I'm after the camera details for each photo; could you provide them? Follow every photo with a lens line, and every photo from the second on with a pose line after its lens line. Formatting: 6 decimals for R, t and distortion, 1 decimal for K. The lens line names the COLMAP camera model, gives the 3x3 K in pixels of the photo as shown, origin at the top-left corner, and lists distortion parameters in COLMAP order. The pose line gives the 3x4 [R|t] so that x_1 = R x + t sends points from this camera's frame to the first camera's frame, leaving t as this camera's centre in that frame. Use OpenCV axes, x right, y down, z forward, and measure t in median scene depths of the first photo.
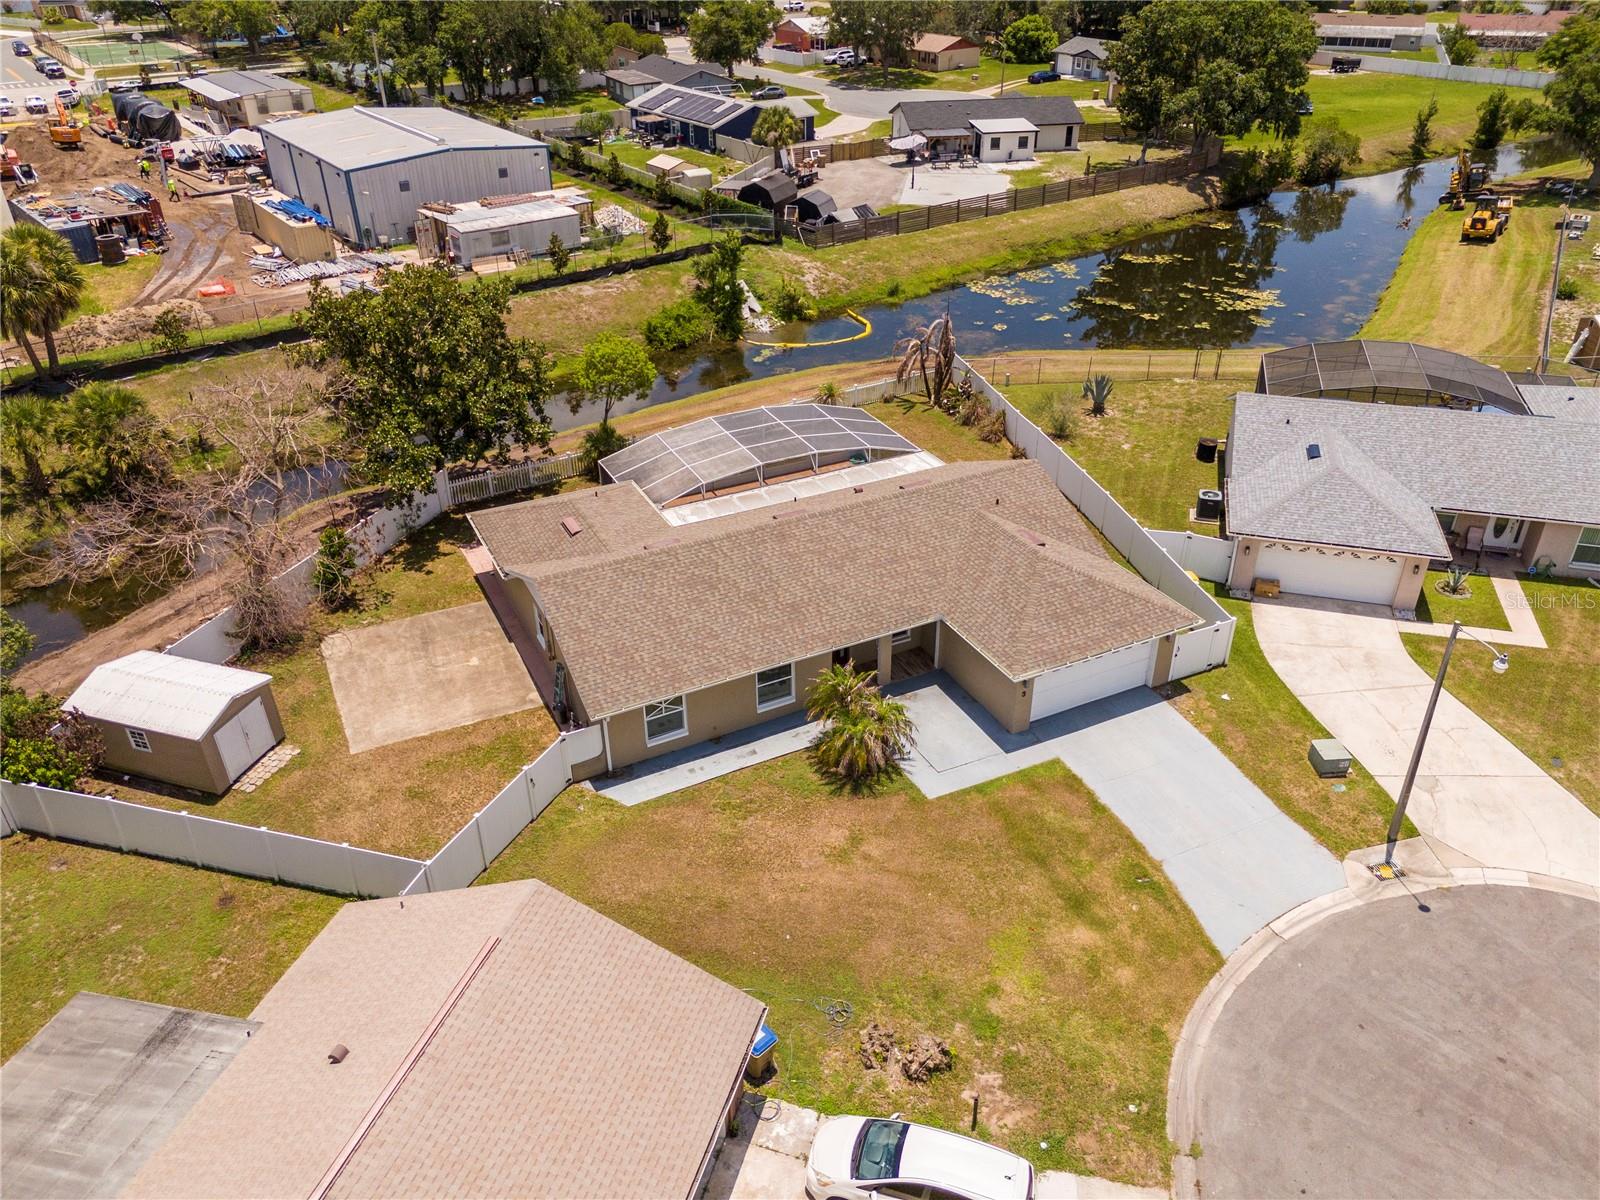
lens RADIAL K [[1181.2, 0, 800.6], [0, 1181.2, 594.4], [0, 0, 1]] dist [0.062222, -0.053352]
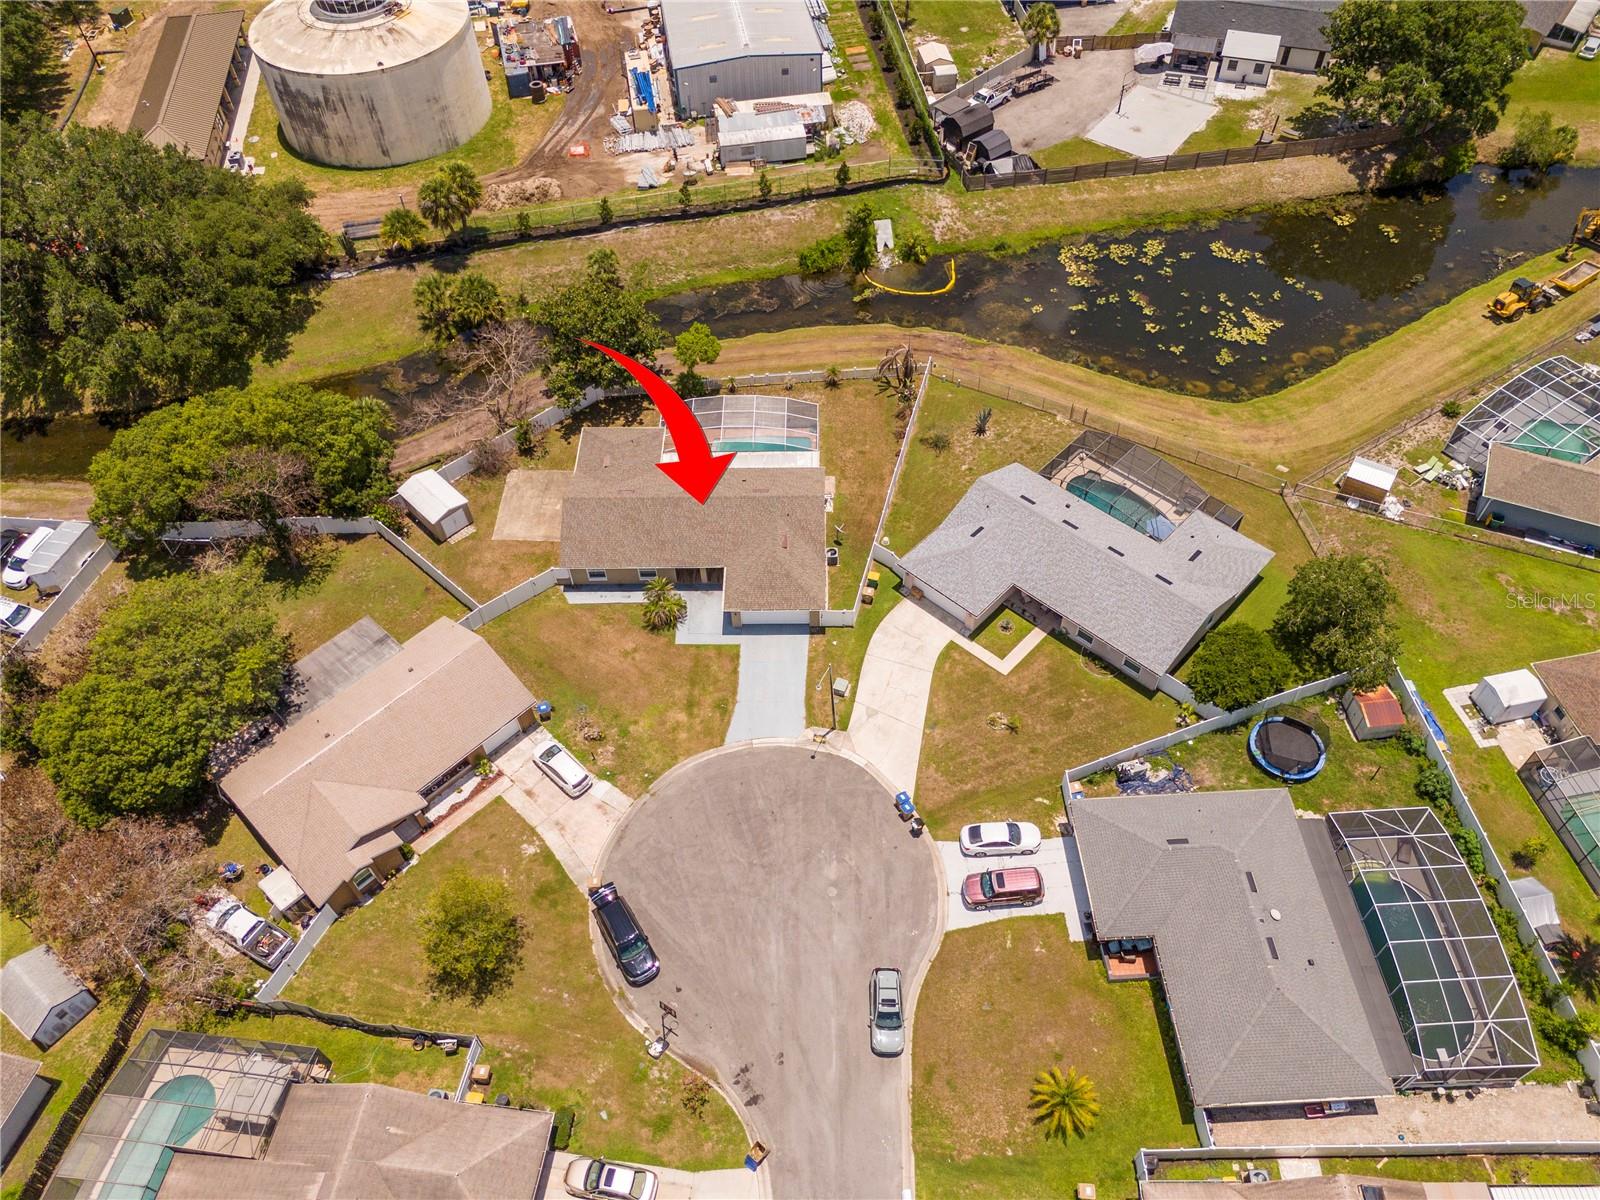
lens RADIAL K [[1181.2, 0, 801.0], [0, 1181.2, 591.4], [0, 0, 1]] dist [0.062222, -0.053352]
pose [[0.889210, 0.345361, -0.300052, 0.819555], [-0.219442, 0.897454, 0.382652, -0.720897], [0.401436, -0.274413, 0.873811, -0.778348]]
